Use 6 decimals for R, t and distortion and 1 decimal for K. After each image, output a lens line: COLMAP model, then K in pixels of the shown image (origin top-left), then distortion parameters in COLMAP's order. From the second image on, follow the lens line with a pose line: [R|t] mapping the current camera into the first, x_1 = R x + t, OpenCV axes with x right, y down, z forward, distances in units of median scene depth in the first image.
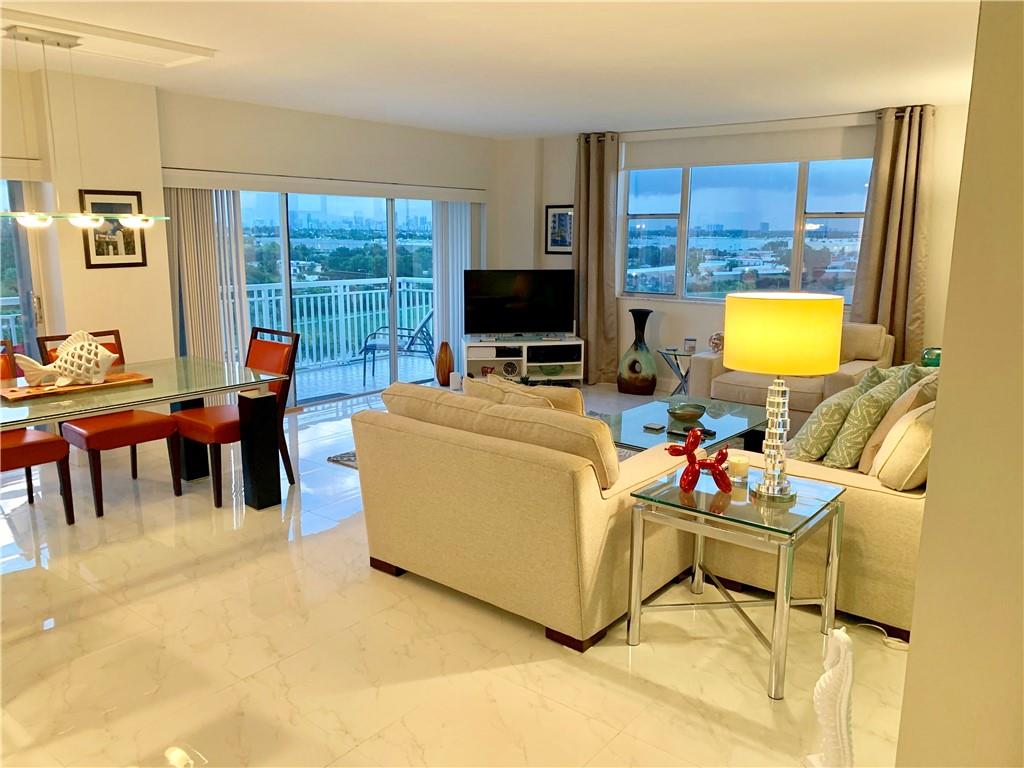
lens RADIAL K [[770.2, 0, 510.1], [0, 770.2, 371.0], [0, 0, 1]] dist [0.058465, -0.092838]
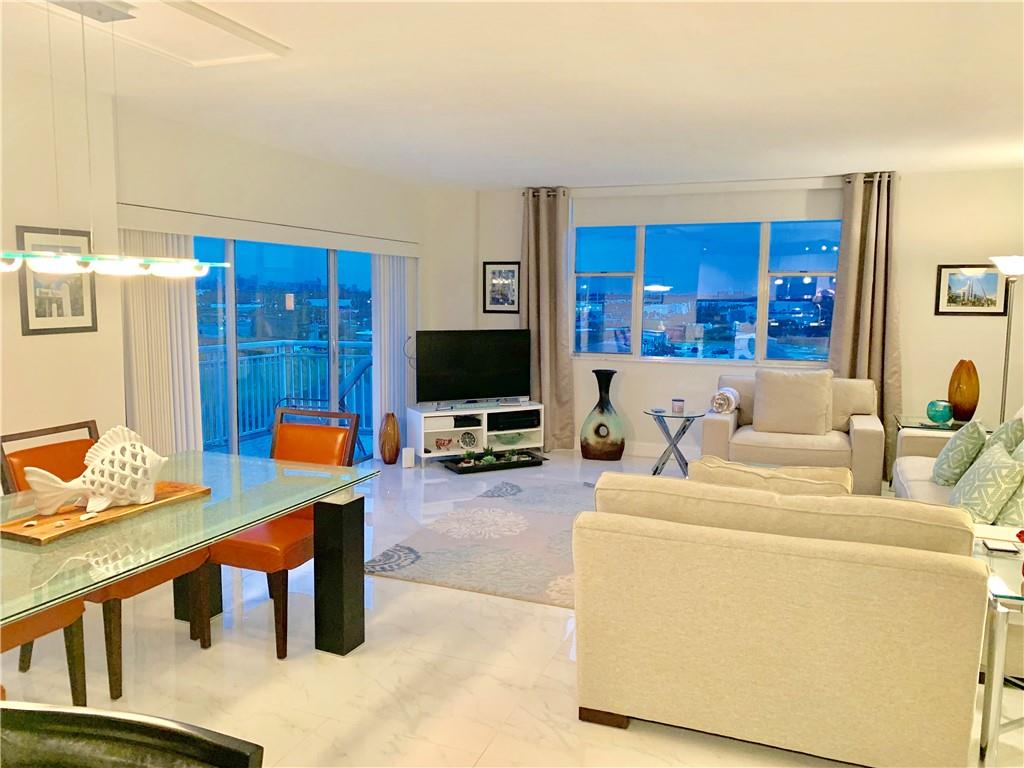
lens RADIAL K [[770.2, 0, 510.1], [0, 770.2, 371.0], [0, 0, 1]] dist [0.058465, -0.092838]
pose [[0.954305, -0.027227, 0.297590, -0.368192], [0.050041, 0.996339, -0.069313, -0.030588], [-0.294614, 0.081038, 0.952174, 0.213938]]
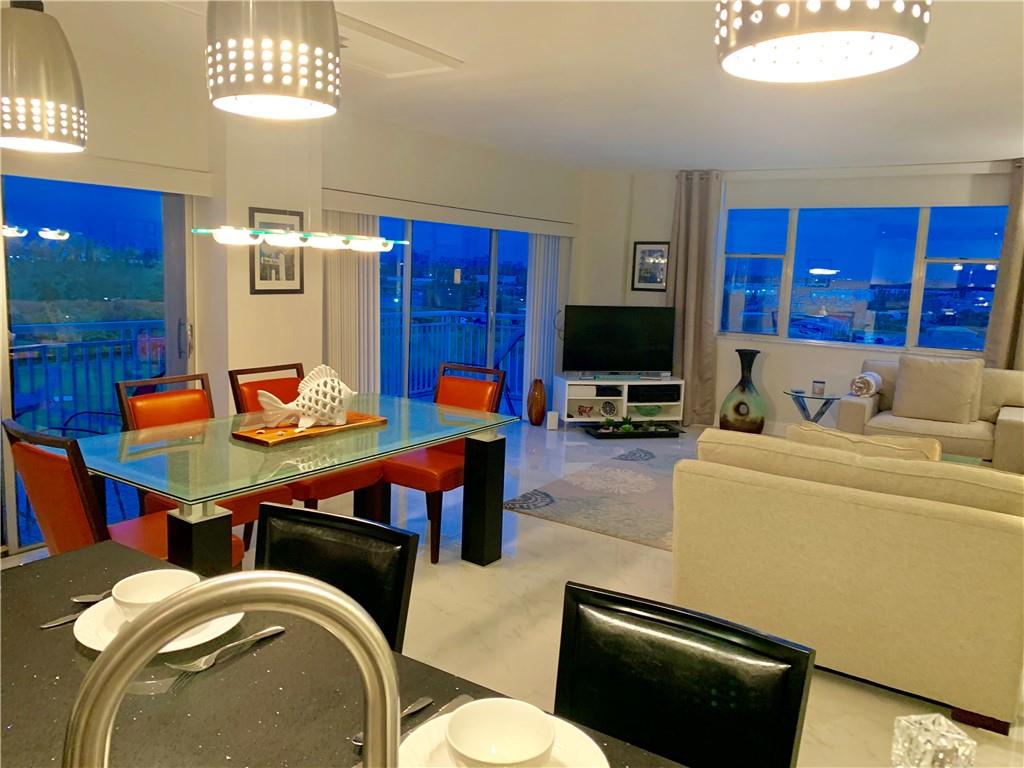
lens RADIAL K [[773.8, 0, 509.0], [0, 773.8, 365.1], [0, 0, 1]] dist [0.082627, -0.118064]
pose [[0.995317, 0.019266, 0.094722, -0.366764], [-0.014244, 0.998471, -0.053415, -0.006133], [-0.095607, 0.051815, 0.994070, 0.084088]]
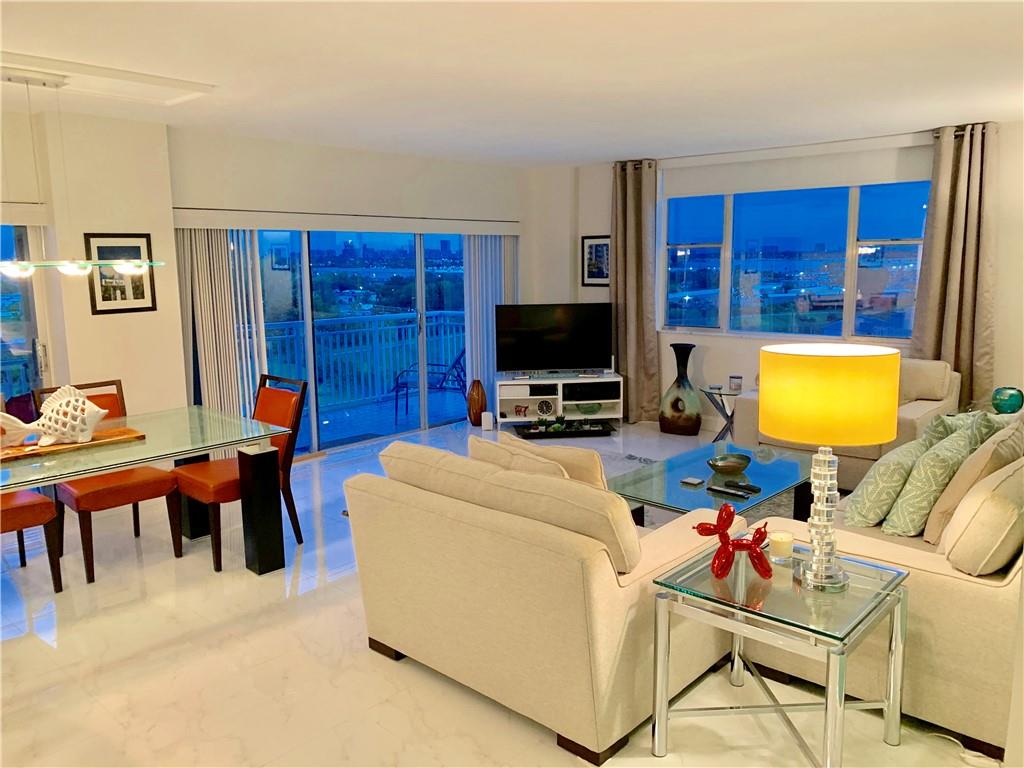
lens RADIAL K [[771.9, 0, 522.9], [0, 771.9, 369.1], [0, 0, 1]] dist [0.043684, -0.060553]
pose [[0.998618, -0.010779, -0.051443, 0.037646], [0.008965, 0.999335, -0.035356, -0.028924], [0.051790, 0.034846, 0.998050, 0.080794]]
